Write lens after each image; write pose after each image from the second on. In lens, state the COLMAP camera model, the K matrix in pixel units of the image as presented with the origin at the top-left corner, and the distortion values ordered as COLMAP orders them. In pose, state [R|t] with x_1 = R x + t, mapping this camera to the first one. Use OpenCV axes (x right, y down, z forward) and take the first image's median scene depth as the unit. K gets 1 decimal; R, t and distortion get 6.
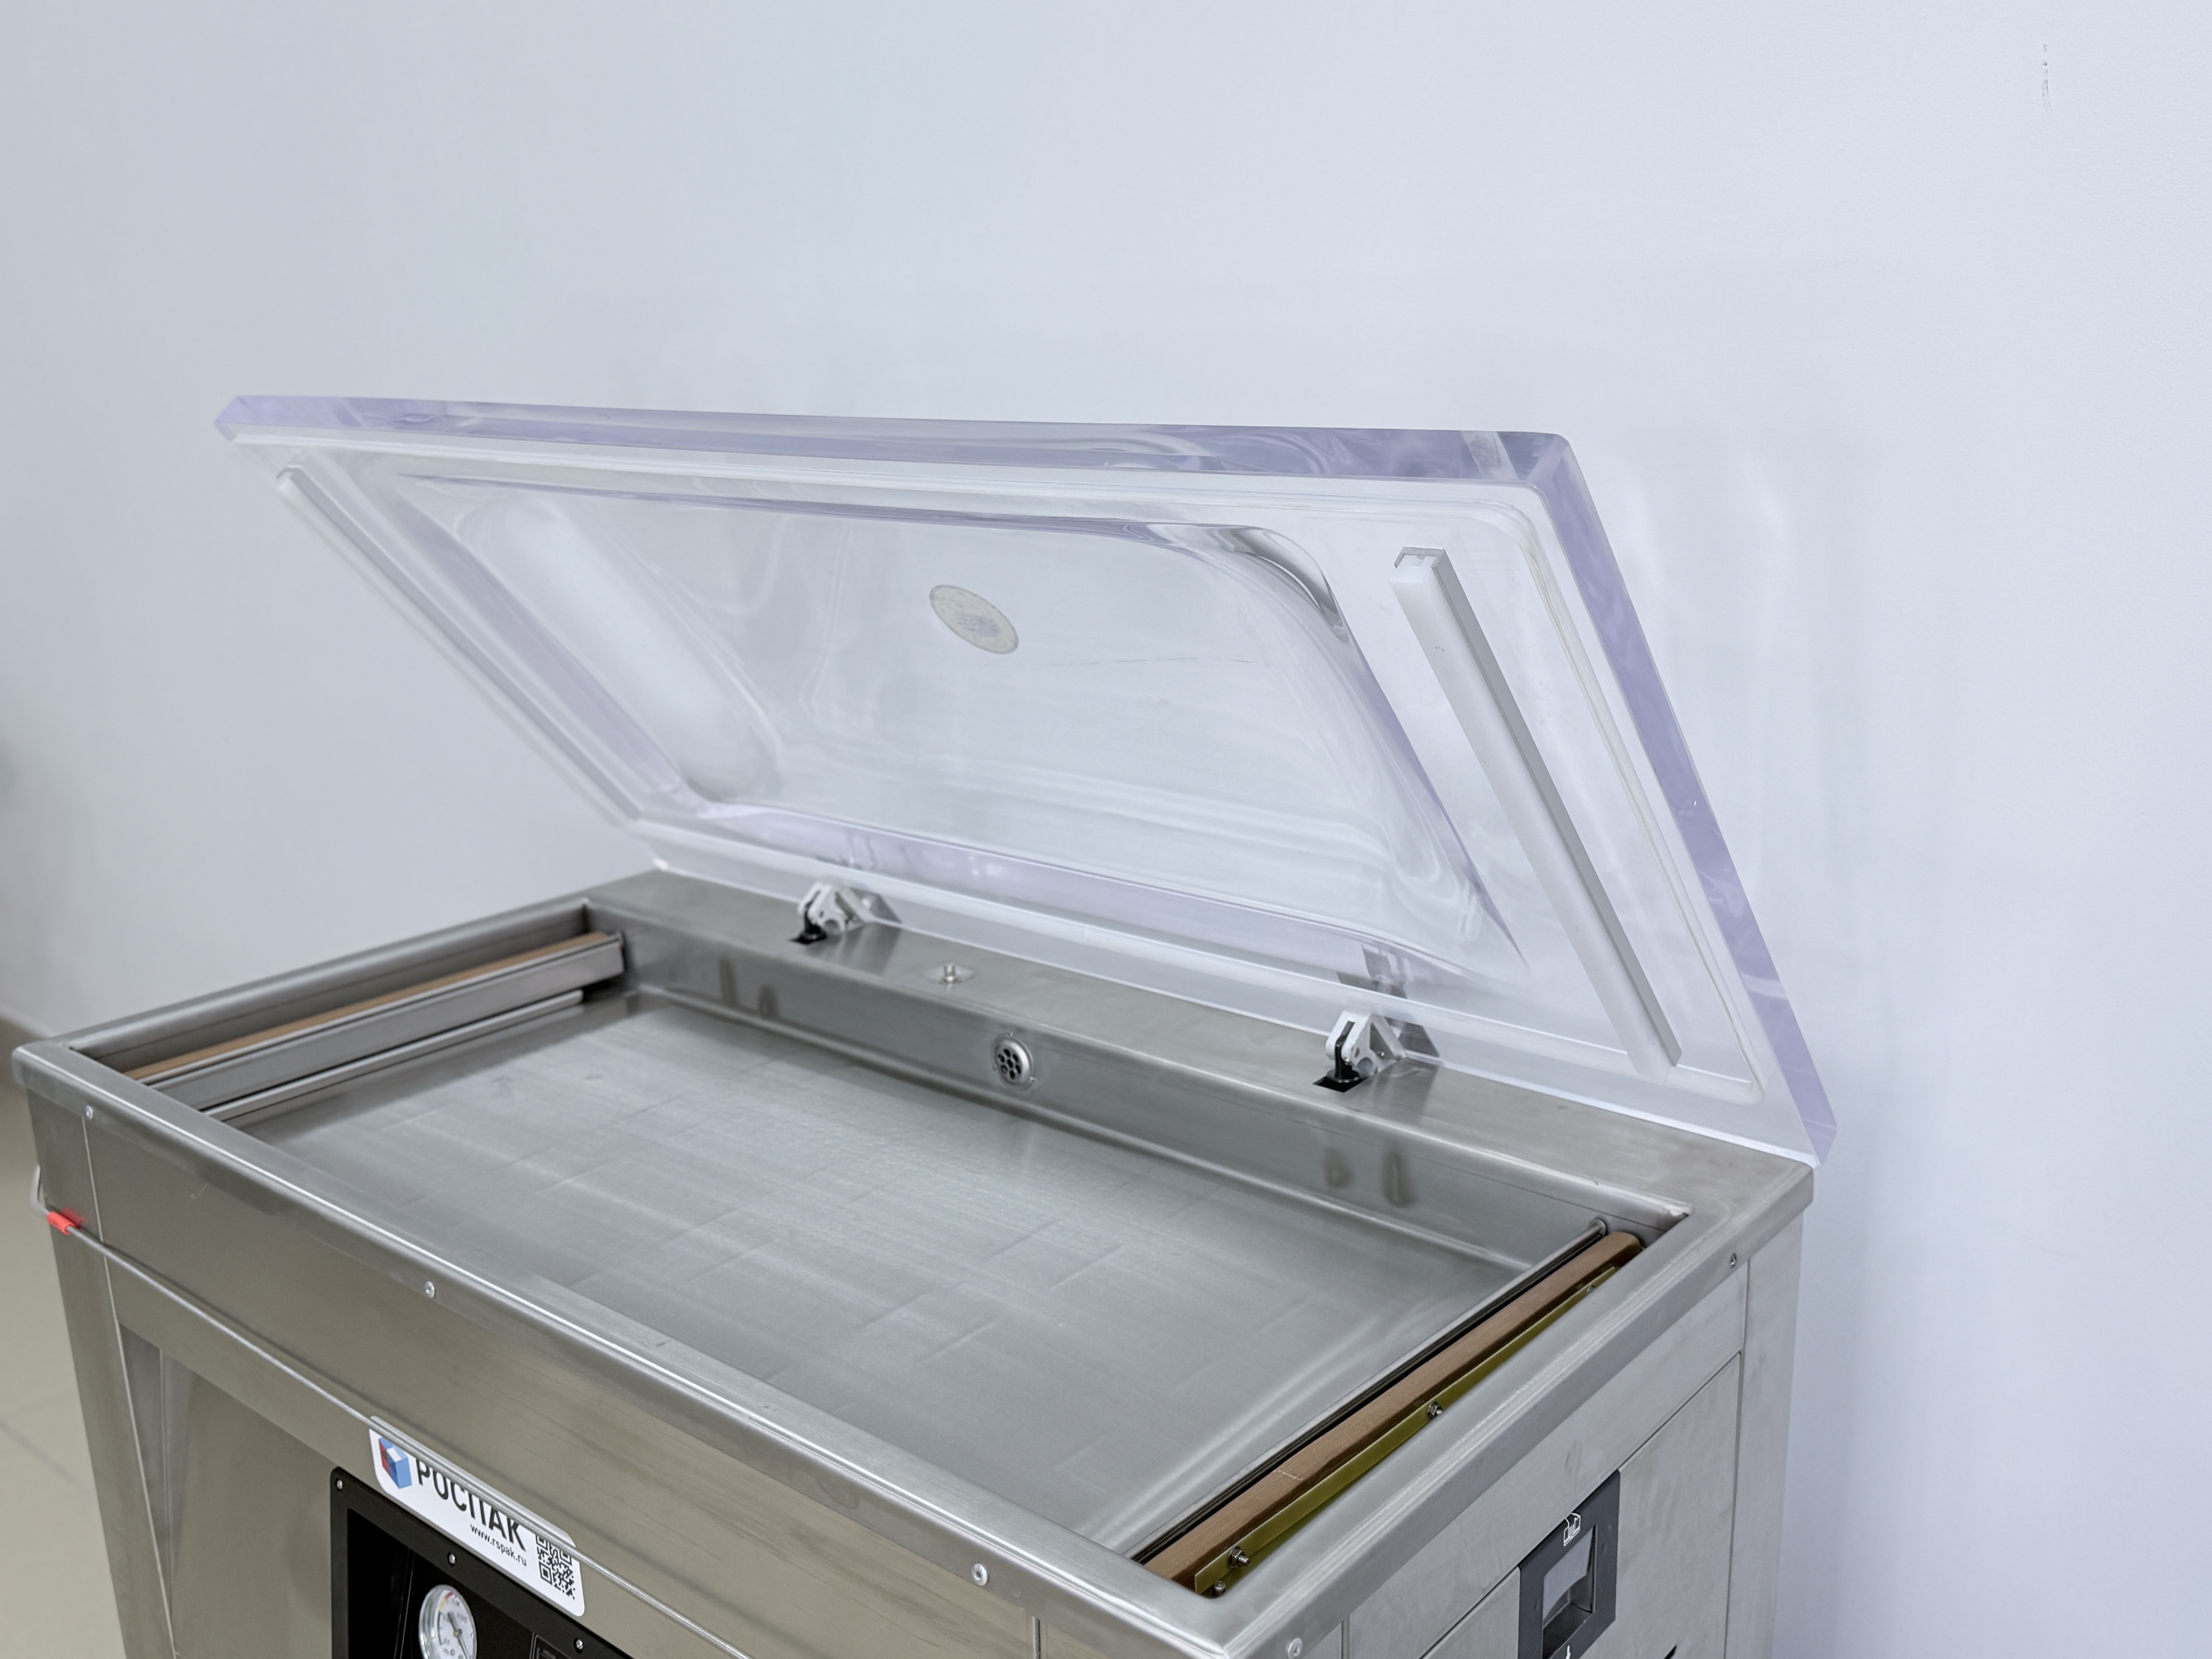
lens RADIAL K [[1987.8, 0, 1106.0], [0, 1987.8, 829.5], [0, 0, 1]] dist [0.136137, -0.275969]
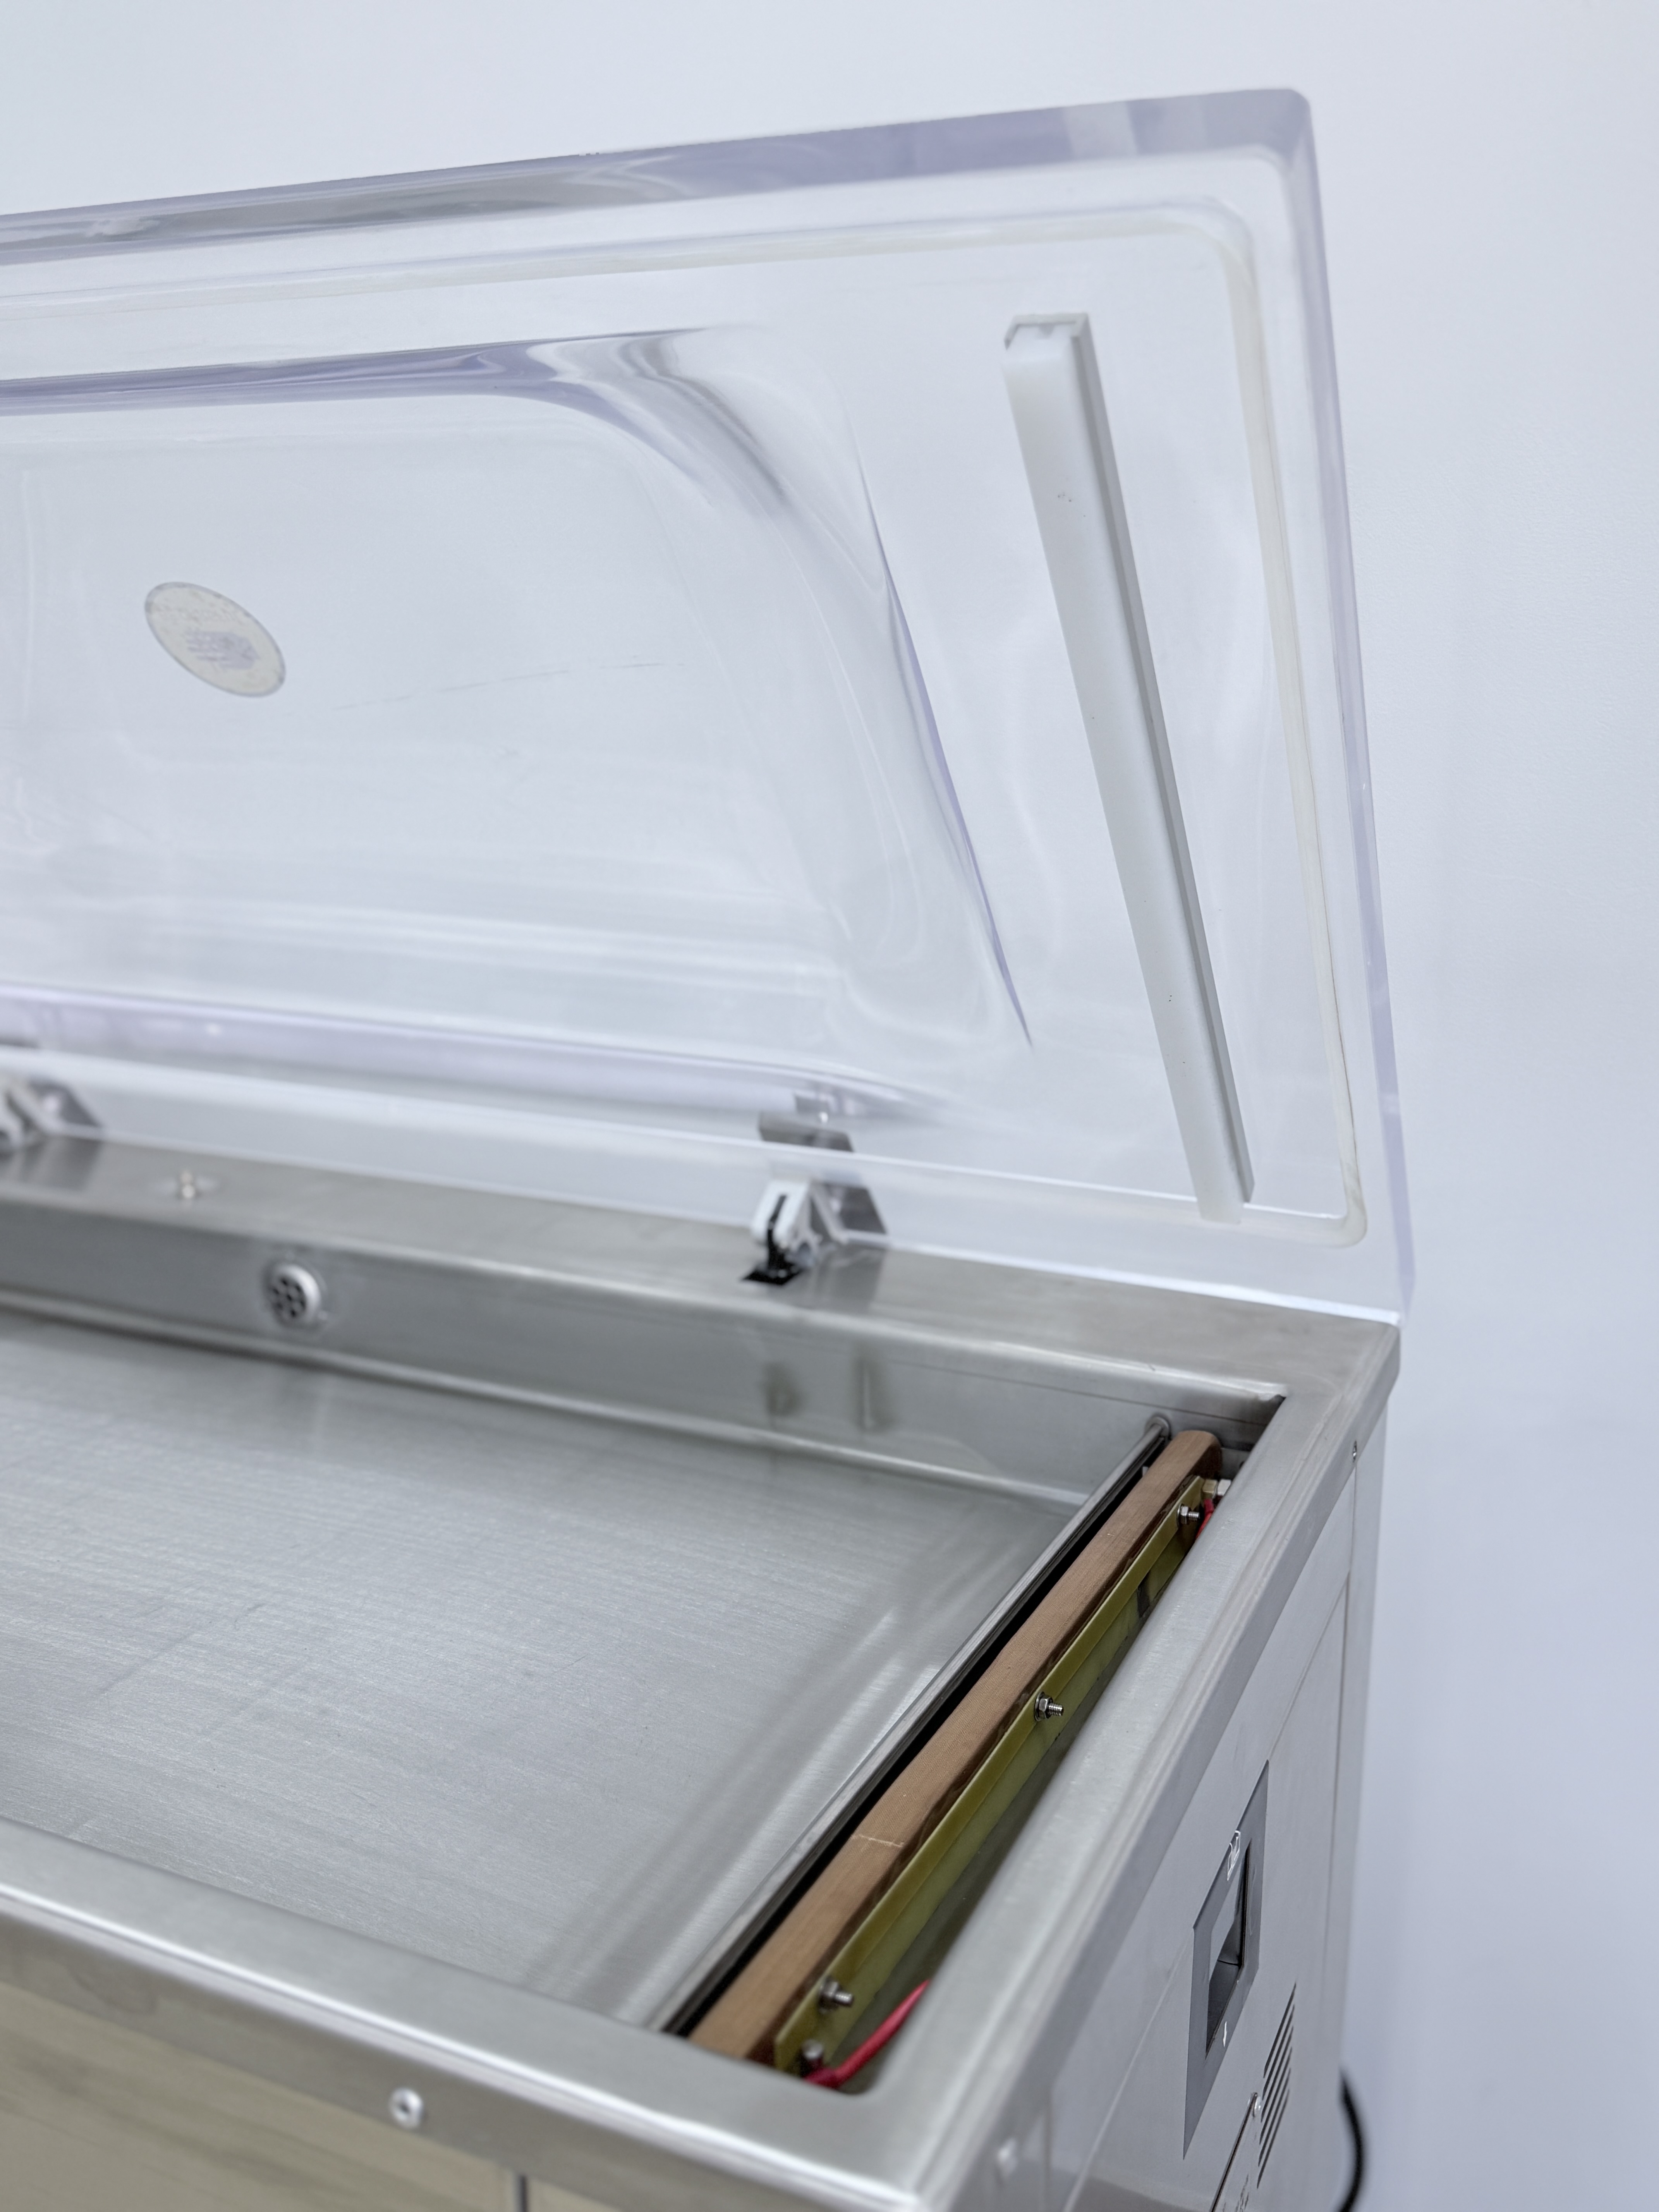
lens RADIAL K [[1987.8, 0, 829.5], [0, 1987.8, 1106.0], [0, 0, 1]] dist [0.136137, -0.275969]
pose [[0.962183, -0.044965, 0.268667, -0.056945], [0.048505, 0.998801, -0.006549, 0.069361], [-0.268051, 0.019333, 0.963211, 0.283362]]
